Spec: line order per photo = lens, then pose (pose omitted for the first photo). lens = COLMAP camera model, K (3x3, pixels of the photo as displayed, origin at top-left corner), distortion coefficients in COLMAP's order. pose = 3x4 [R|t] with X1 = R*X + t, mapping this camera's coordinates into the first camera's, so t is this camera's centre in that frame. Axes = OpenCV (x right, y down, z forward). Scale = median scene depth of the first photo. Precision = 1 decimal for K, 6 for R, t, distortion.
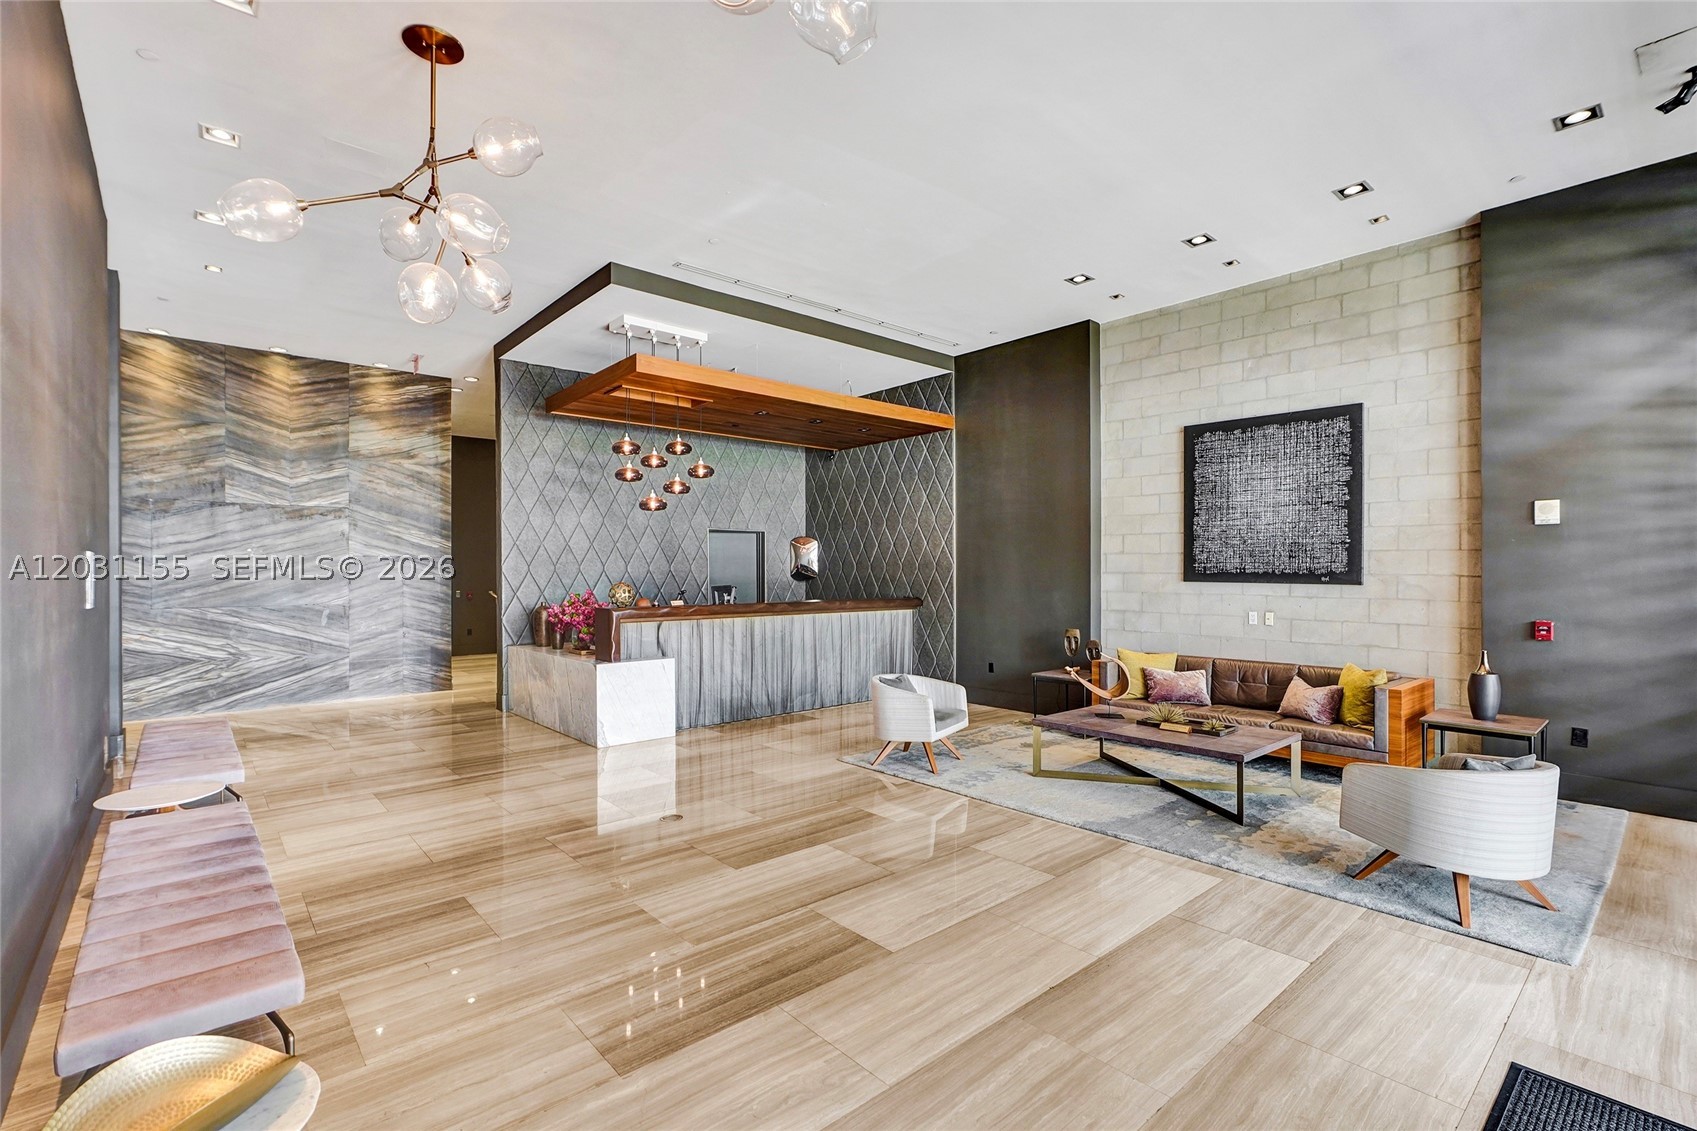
lens RADIAL K [[779.3, 0, 848.5], [0, 779.3, 565.5], [0, 0, 1]] dist [0.002554, 0.000435]
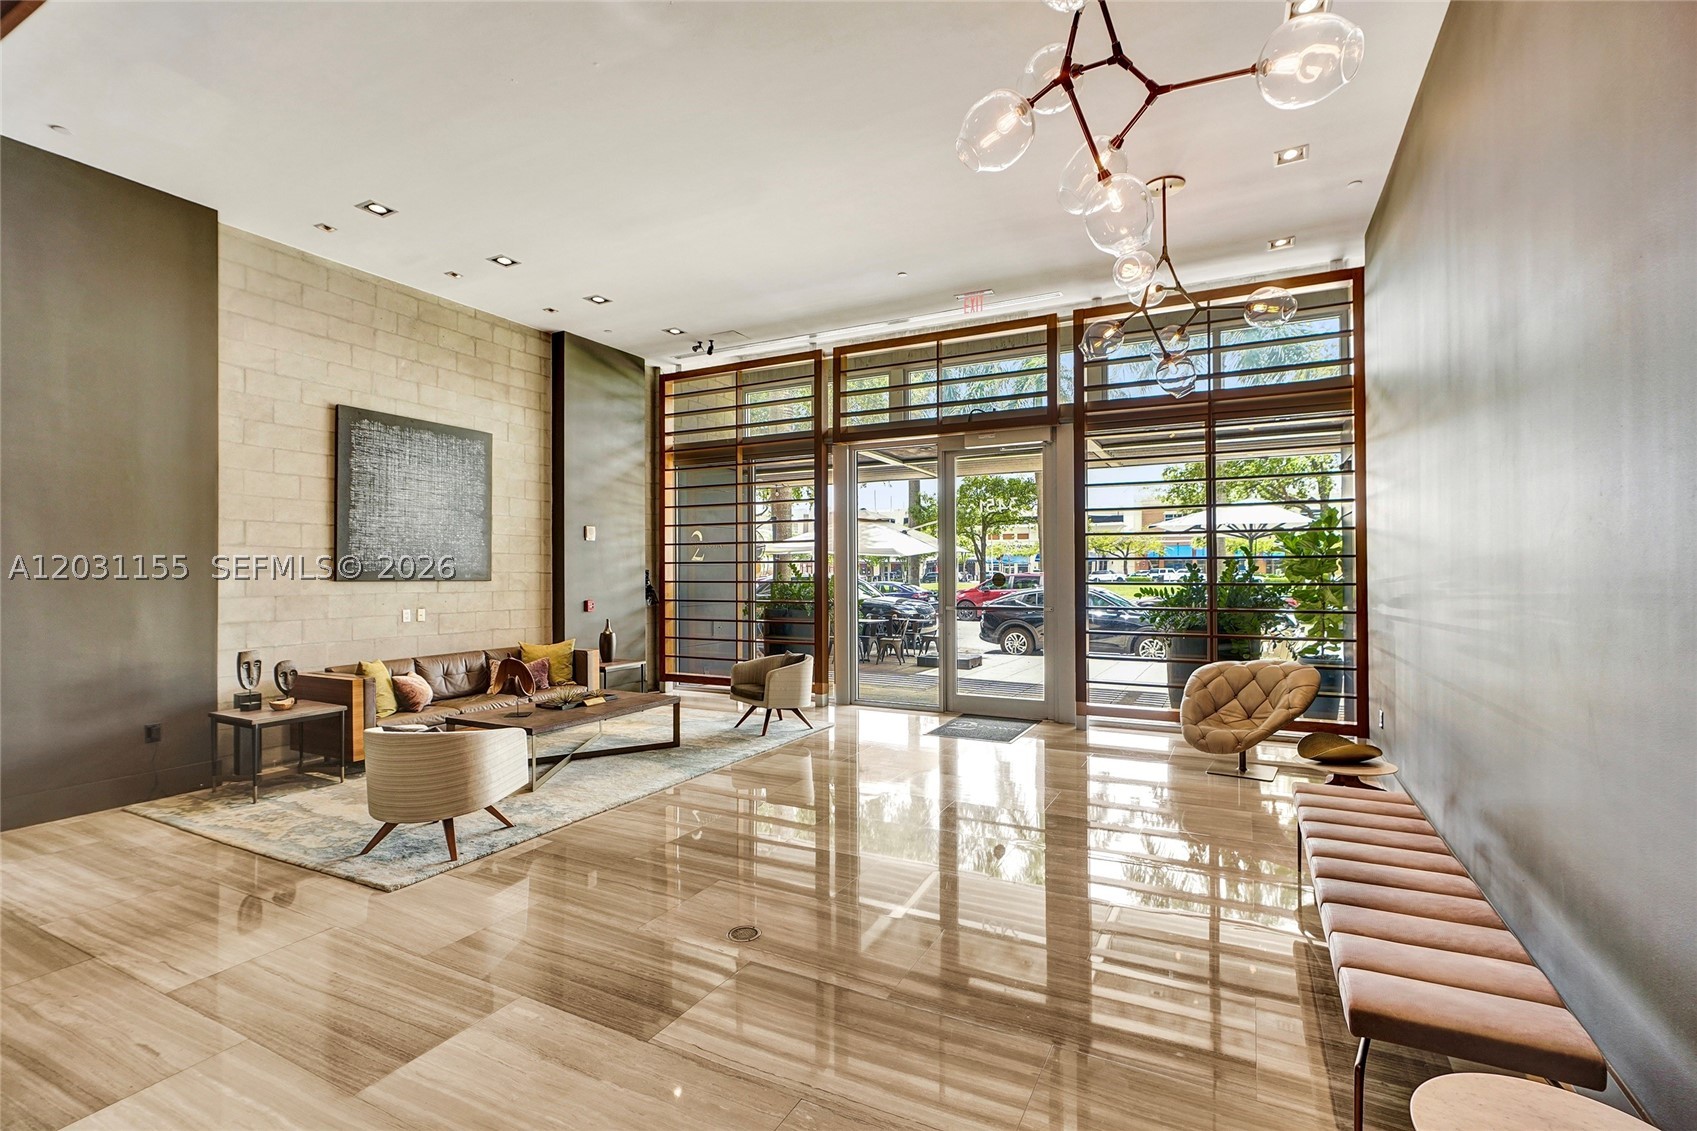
lens RADIAL K [[779.3, 0, 848.5], [0, 779.3, 565.5], [0, 0, 1]] dist [0.002554, 0.000435]
pose [[-0.364210, 0.012107, 0.931238, -0.650324], [0.000665, 0.999919, -0.012740, 0.015839], [-0.931316, -0.004021, -0.364189, 0.858095]]
